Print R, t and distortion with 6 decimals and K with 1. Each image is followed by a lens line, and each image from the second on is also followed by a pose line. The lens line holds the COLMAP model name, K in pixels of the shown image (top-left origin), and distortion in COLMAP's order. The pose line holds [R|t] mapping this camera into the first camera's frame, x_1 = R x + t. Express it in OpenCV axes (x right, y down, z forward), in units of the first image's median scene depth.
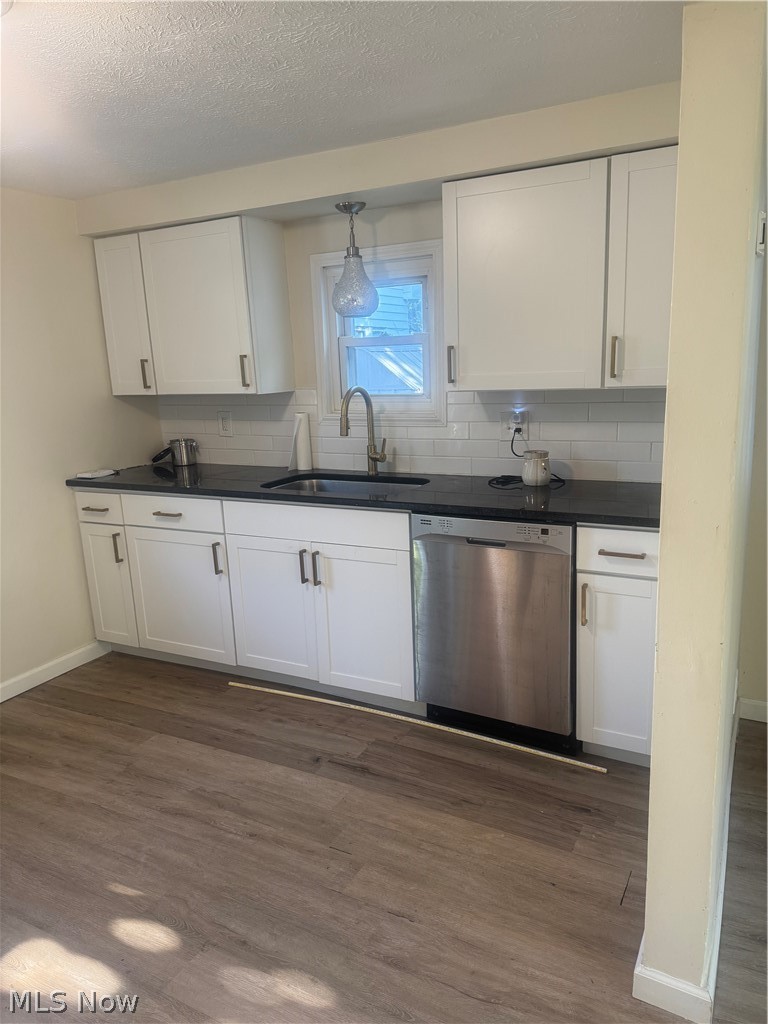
lens RADIAL K [[725.2, 0, 384.5], [0, 725.2, 514.3], [0, 0, 1]] dist [0.018249, -0.035663]
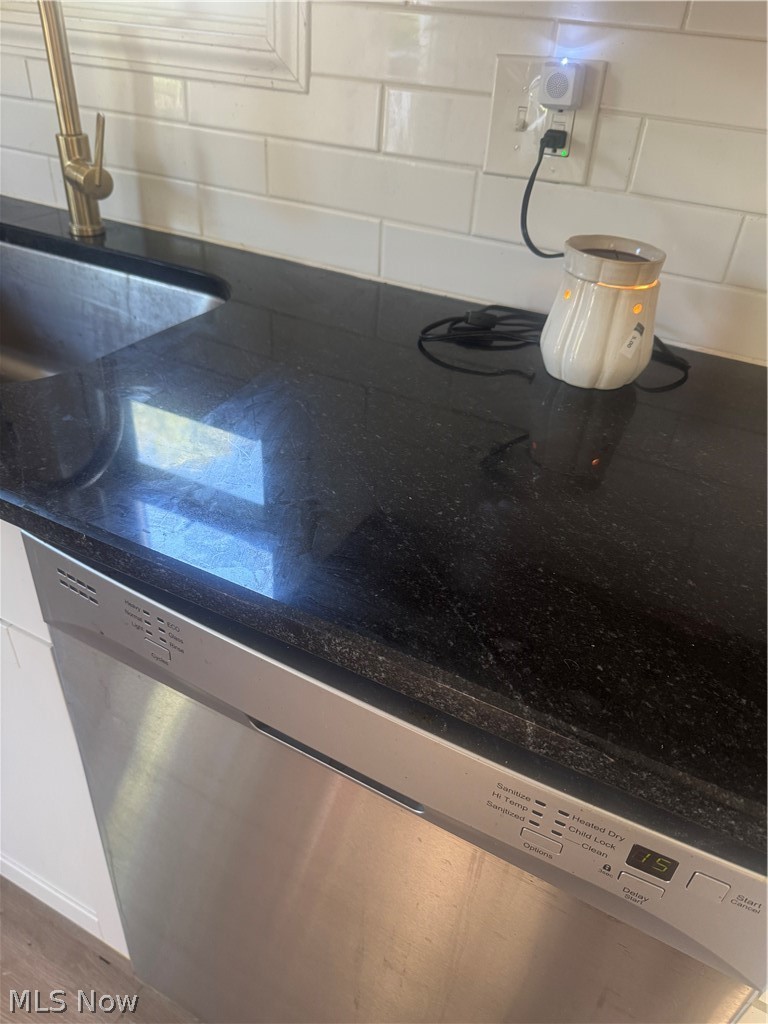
lens RADIAL K [[725.2, 0, 383.3], [0, 725.2, 510.3], [0, 0, 1]] dist [0.018249, -0.035663]
pose [[0.994808, 0.068717, 0.075060, 0.110915], [-0.093283, 0.910565, 0.402704, -0.093524], [-0.040675, -0.407615, 0.912248, 0.704318]]
